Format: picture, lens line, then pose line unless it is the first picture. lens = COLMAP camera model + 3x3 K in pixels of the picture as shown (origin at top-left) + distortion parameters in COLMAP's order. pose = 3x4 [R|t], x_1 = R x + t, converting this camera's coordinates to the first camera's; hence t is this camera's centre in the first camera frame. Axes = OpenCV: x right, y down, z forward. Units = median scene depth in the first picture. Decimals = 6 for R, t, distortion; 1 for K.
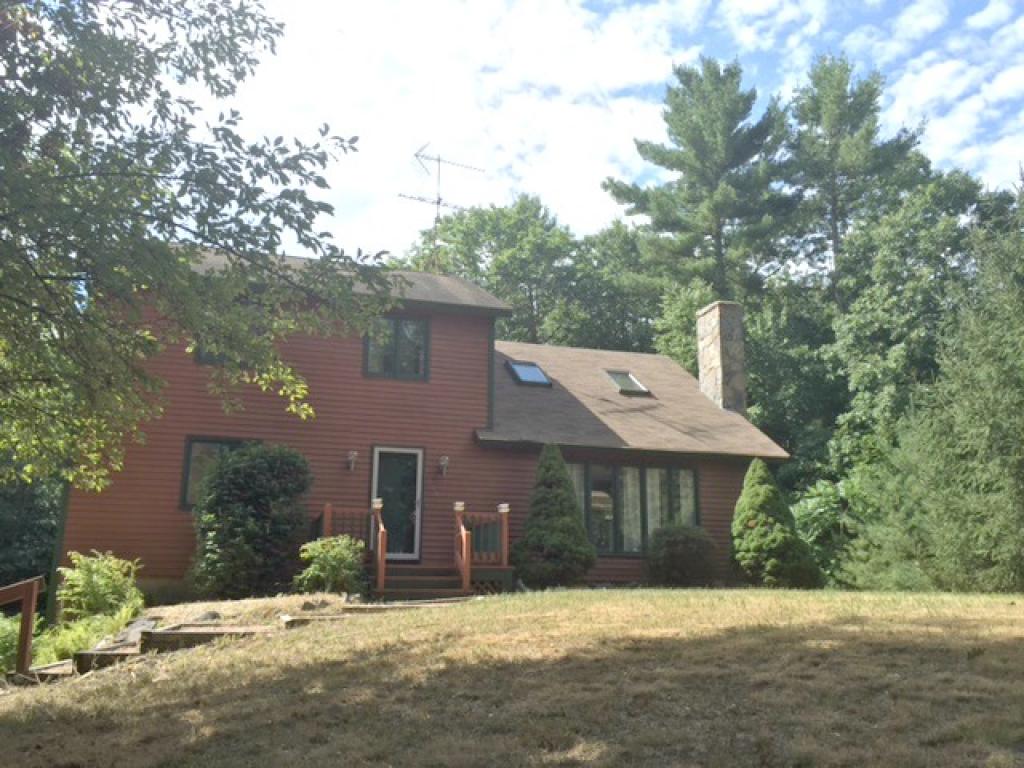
lens RADIAL K [[869.9, 0, 511.5], [0, 869.9, 382.6], [0, 0, 1]] dist [0.016540, 0.000674]
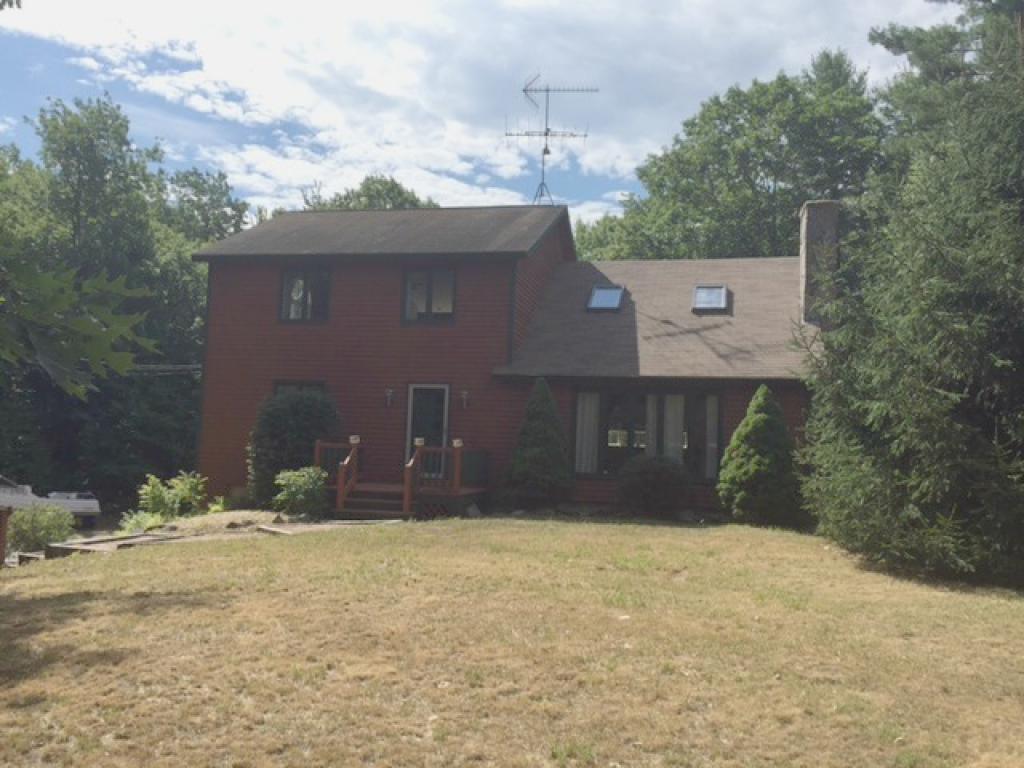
lens RADIAL K [[869.9, 0, 510.7], [0, 869.9, 386.8], [0, 0, 1]] dist [0.016540, 0.000674]
pose [[0.876597, -0.014516, -0.481007, 0.531851], [0.086003, 0.988178, 0.126912, -0.060638], [0.473478, -0.152619, 0.867482, 0.038935]]
